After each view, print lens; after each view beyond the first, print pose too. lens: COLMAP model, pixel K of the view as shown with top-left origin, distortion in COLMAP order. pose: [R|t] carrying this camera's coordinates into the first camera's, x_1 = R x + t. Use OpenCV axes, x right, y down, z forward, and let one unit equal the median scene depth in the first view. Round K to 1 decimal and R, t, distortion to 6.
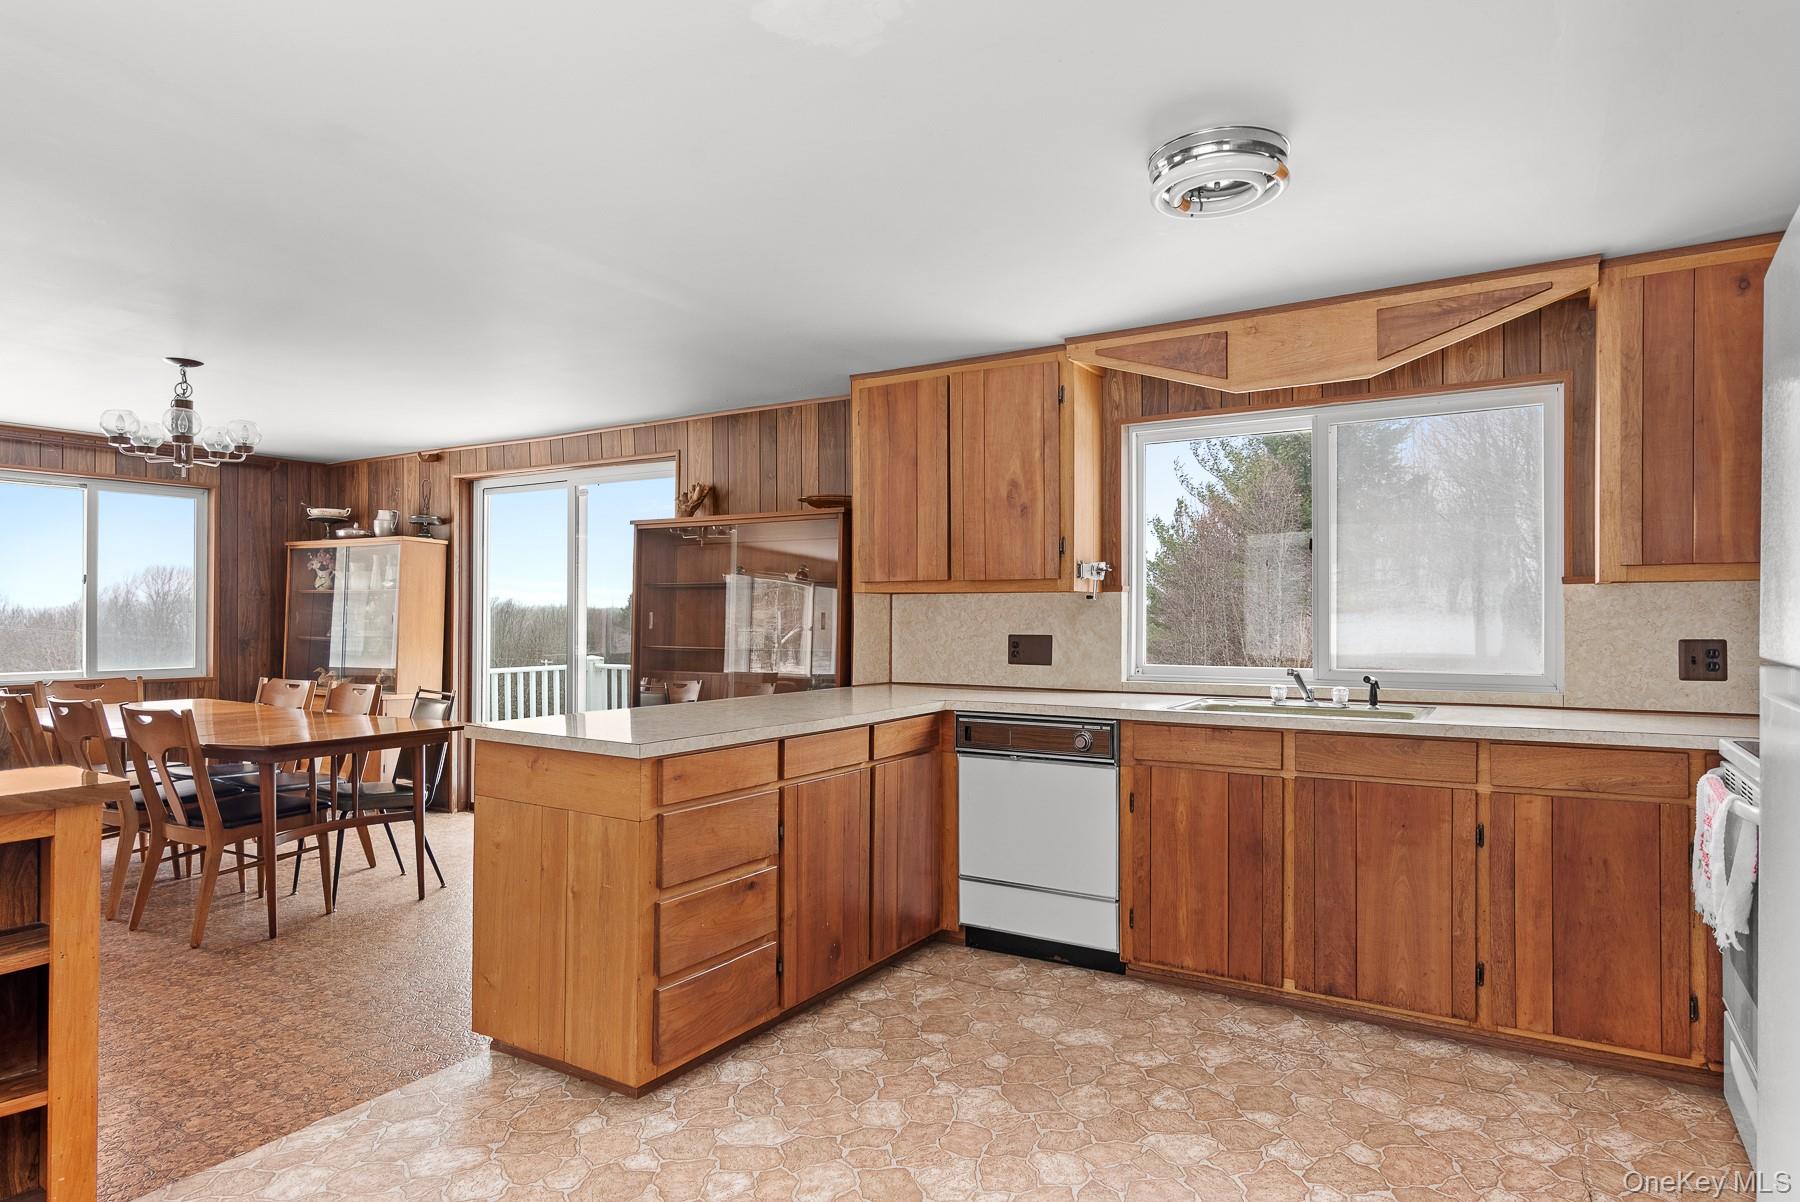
lens RADIAL K [[1031.0, 0, 900.0], [0, 1031.0, 615.2], [0, 0, 1]] dist [0.004008, -0.000755]
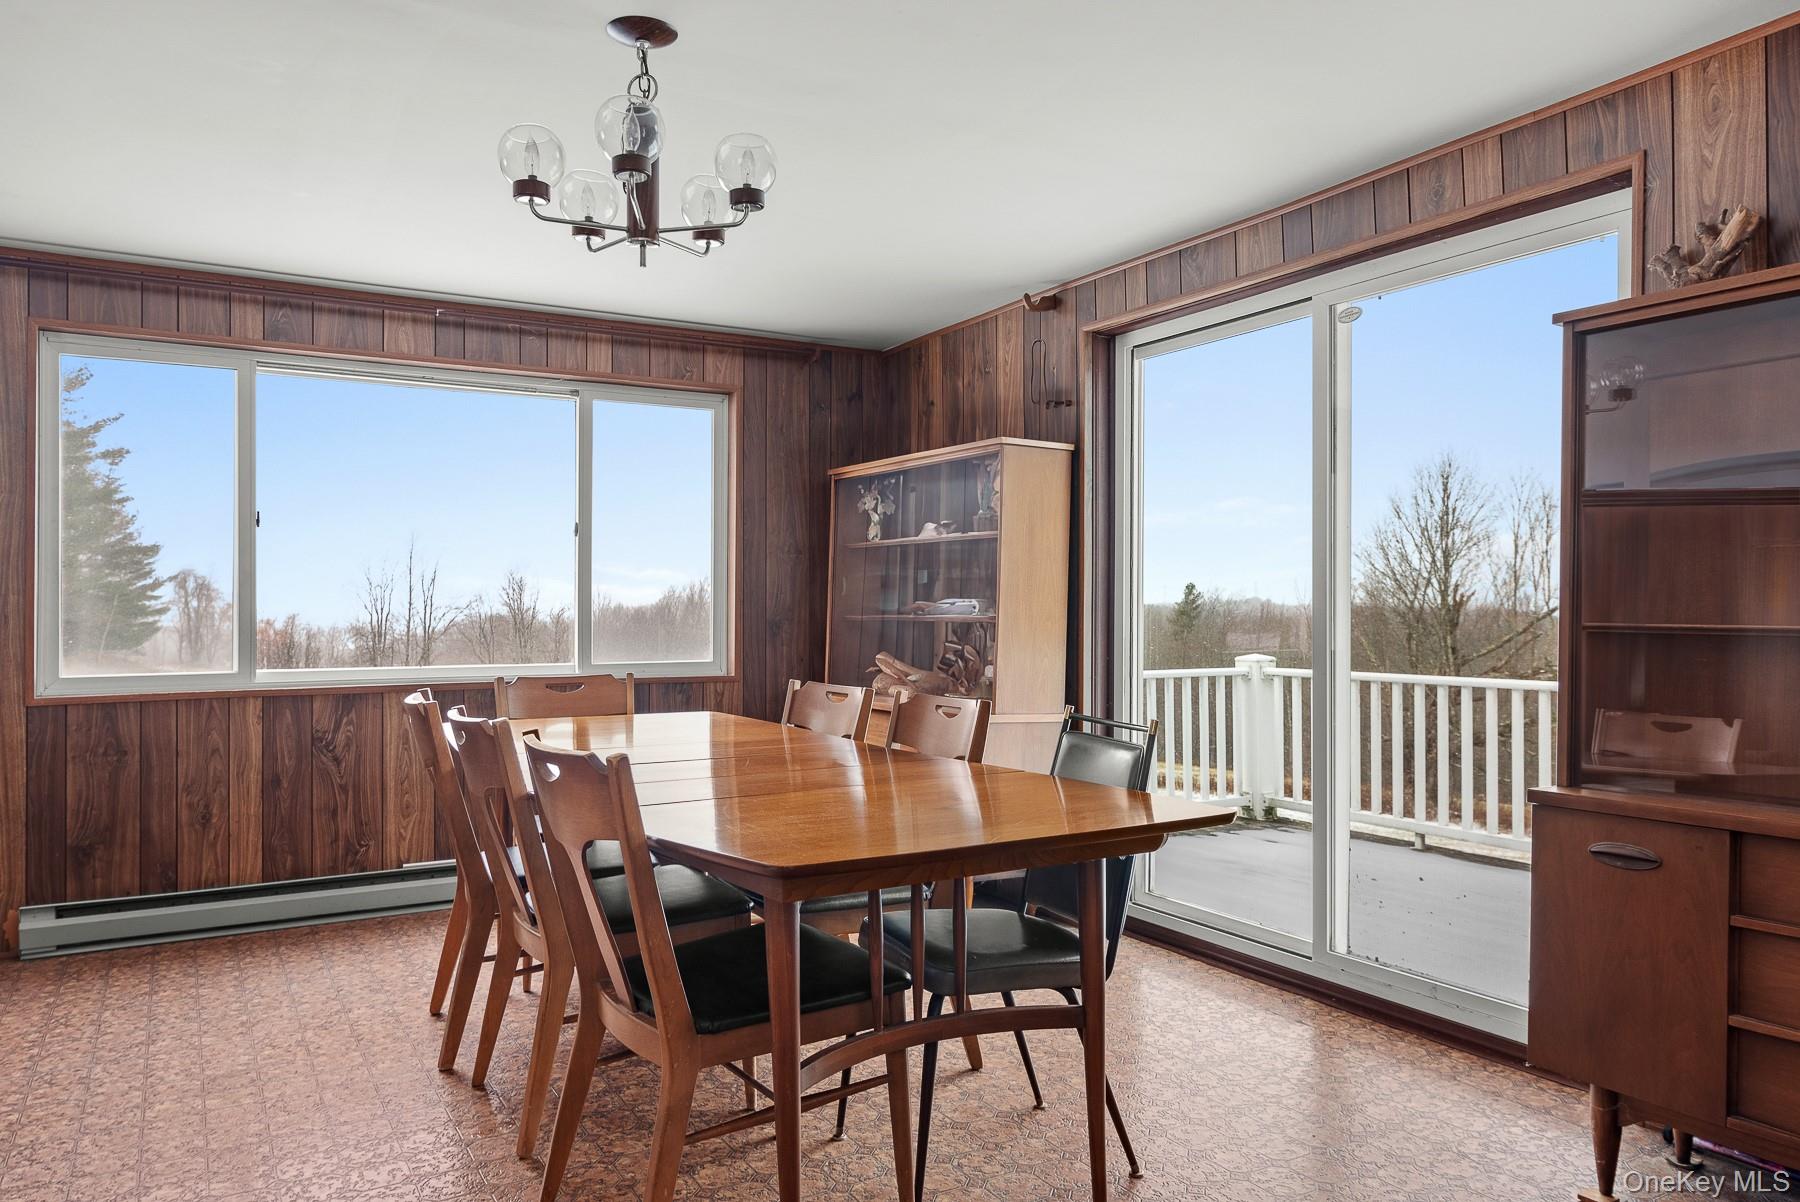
lens RADIAL K [[1242.8, 0, 900.0], [0, 1242.8, 601.0], [0, 0, 1]] dist [-0.001438, -0.003375]
pose [[0.884935, -0.006275, -0.465673, -0.295678], [0.002817, 0.999963, -0.008121, 0.027064], [0.465706, 0.005875, 0.884920, 0.508441]]
